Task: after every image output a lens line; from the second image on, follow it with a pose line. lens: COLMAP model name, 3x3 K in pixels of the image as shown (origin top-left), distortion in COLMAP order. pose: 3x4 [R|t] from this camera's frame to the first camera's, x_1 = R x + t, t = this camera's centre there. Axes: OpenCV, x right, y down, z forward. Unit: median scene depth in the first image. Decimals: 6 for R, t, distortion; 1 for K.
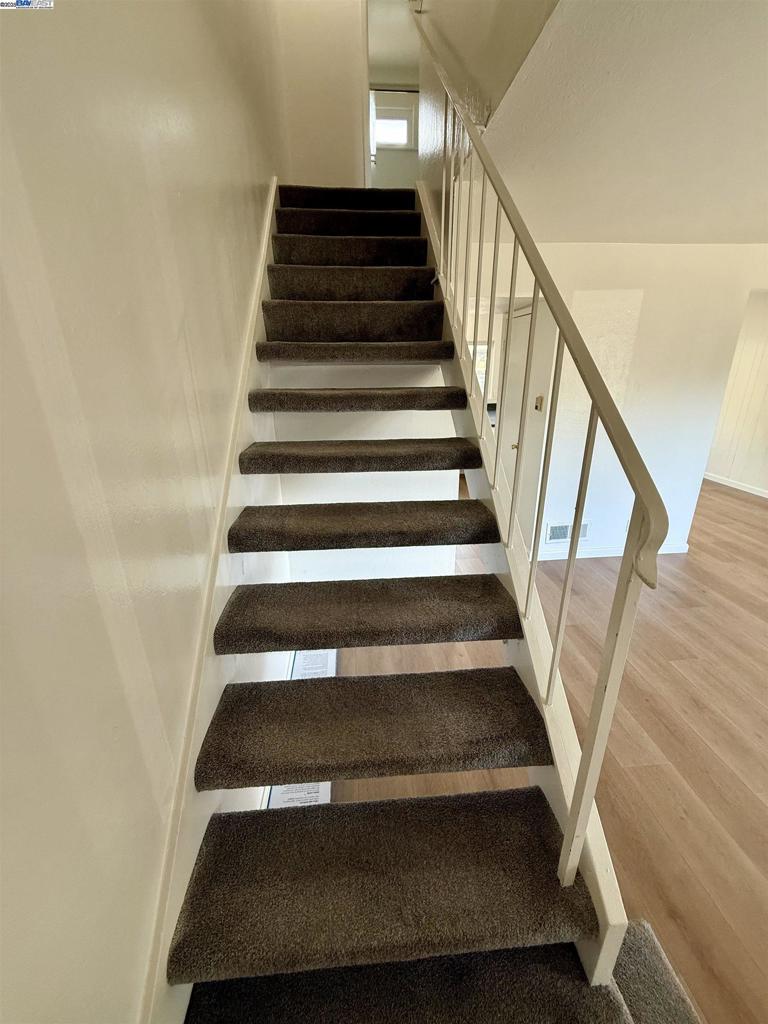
lens RADIAL K [[408.6, 0, 383.5], [0, 408.6, 513.6], [0, 0, 1]] dist [0.000494, -0.000028]
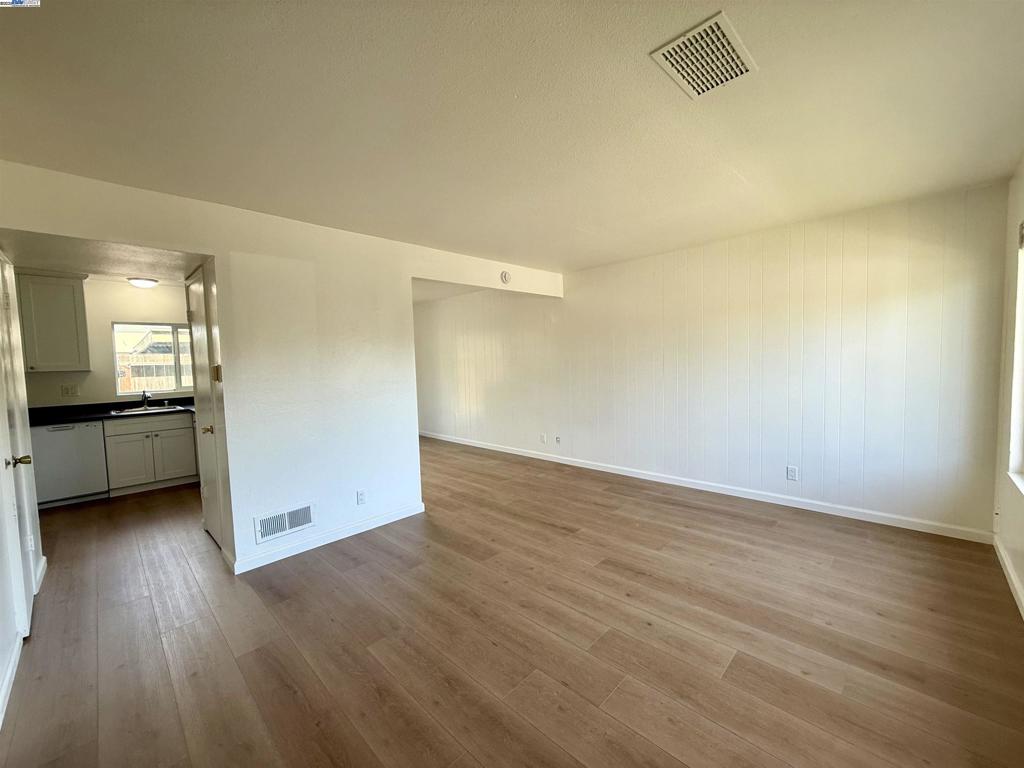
lens RADIAL K [[408.6, 0, 511.6], [0, 408.6, 381.9], [0, 0, 1]] dist [0.000494, -0.000028]
pose [[0.762958, -0.041798, 0.645095, 0.271283], [0.244440, 0.942470, -0.228034, 0.077050], [-0.598451, 0.331667, 0.729283, 0.033359]]
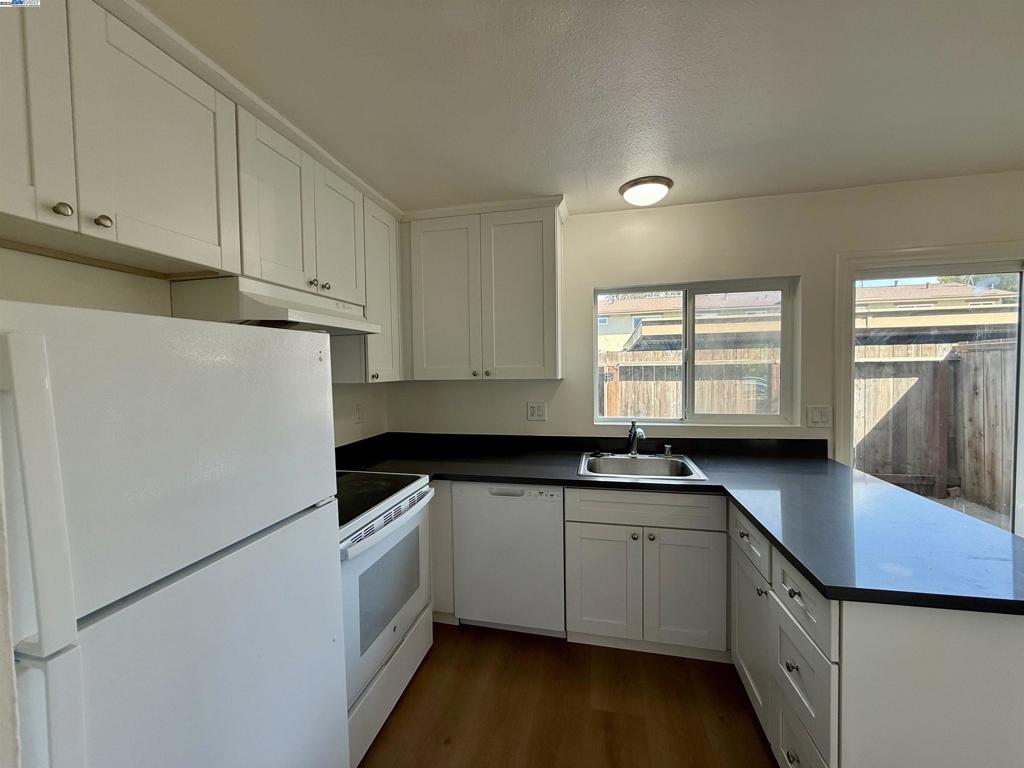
lens RADIAL K [[408.6, 0, 509.5], [0, 408.6, 383.0], [0, 0, 1]] dist [0.000494, -0.000028]
pose [[0.950907, 0.011458, -0.309266, 0.228973], [-0.108235, 0.948519, -0.297651, -0.330252], [0.289934, 0.316512, 0.903194, 1.050982]]
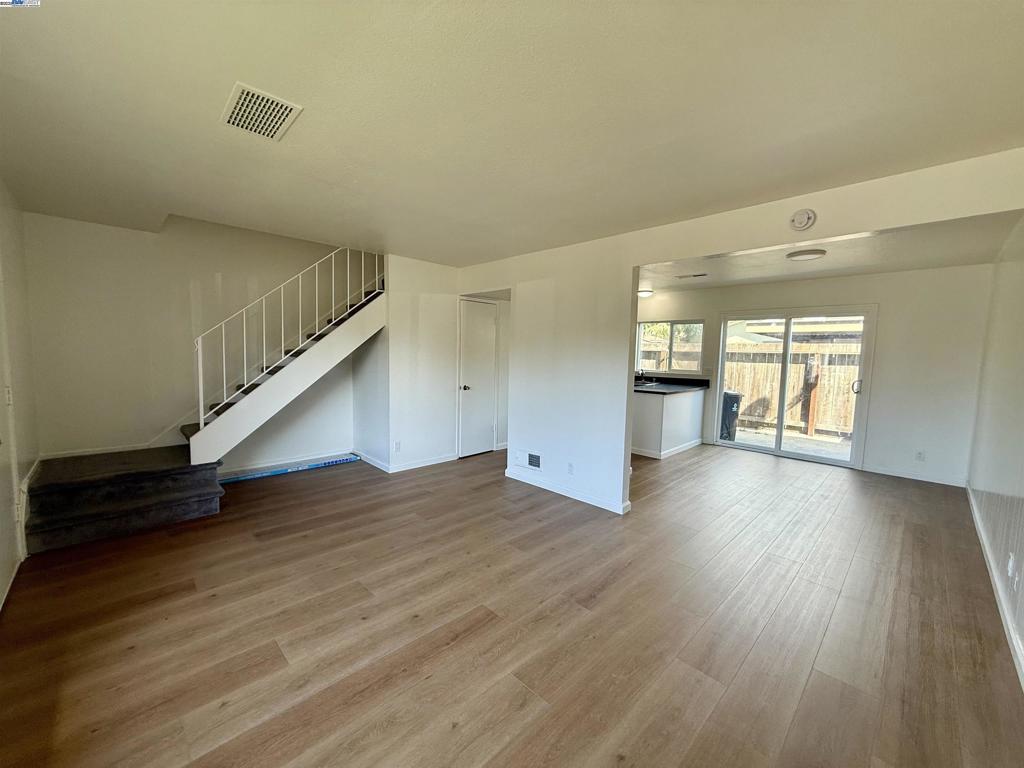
lens RADIAL K [[408.6, 0, 508.6], [0, 408.6, 381.8], [0, 0, 1]] dist [0.000494, -0.000028]
pose [[0.630330, 0.089943, -0.771099, 1.292353], [-0.302980, 0.943000, -0.137675, 0.013436], [0.714764, 0.320408, 0.621652, 0.119329]]
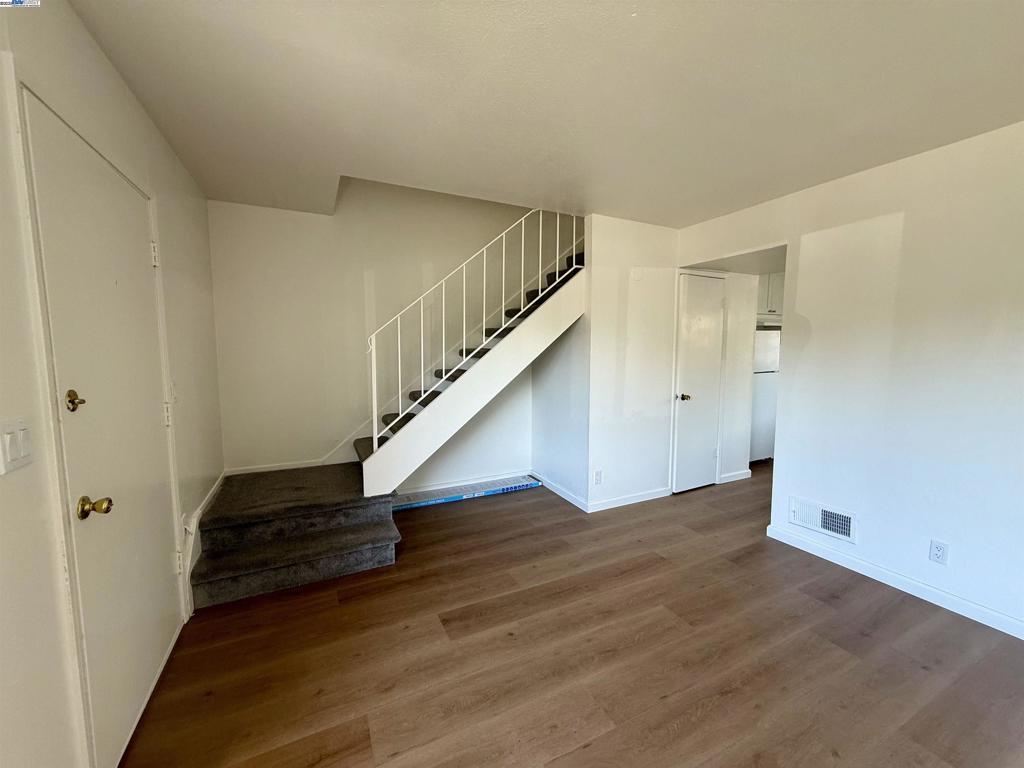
lens RADIAL K [[408.6, 0, 505.7], [0, 408.6, 380.8], [0, 0, 1]] dist [0.000494, -0.000028]
pose [[0.349460, 0.096125, -0.932007, 0.898011], [-0.334175, 0.942091, -0.028135, 0.021672], [0.875331, 0.321286, 0.361346, 0.131809]]
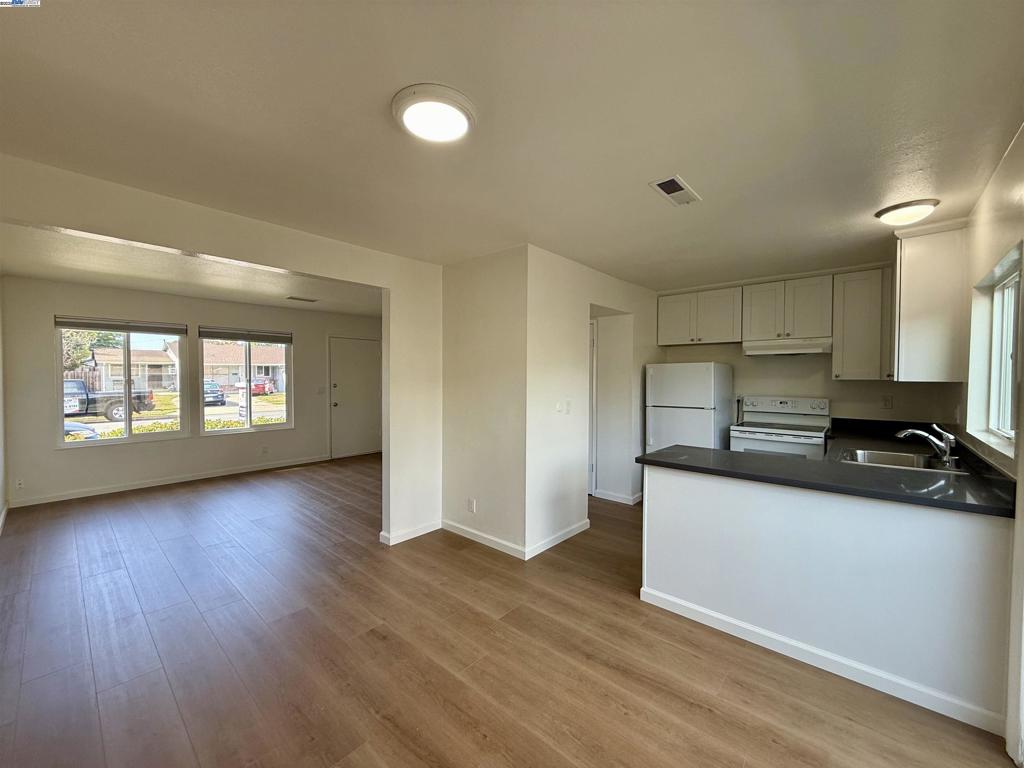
lens RADIAL K [[408.6, 0, 508.3], [0, 408.6, 383.9], [0, 0, 1]] dist [0.000494, -0.000028]
pose [[-0.734629, 0.027508, -0.677911, 1.159883], [-0.230115, 0.929850, 0.287099, -0.581171], [0.638253, 0.366909, -0.676765, 1.702013]]
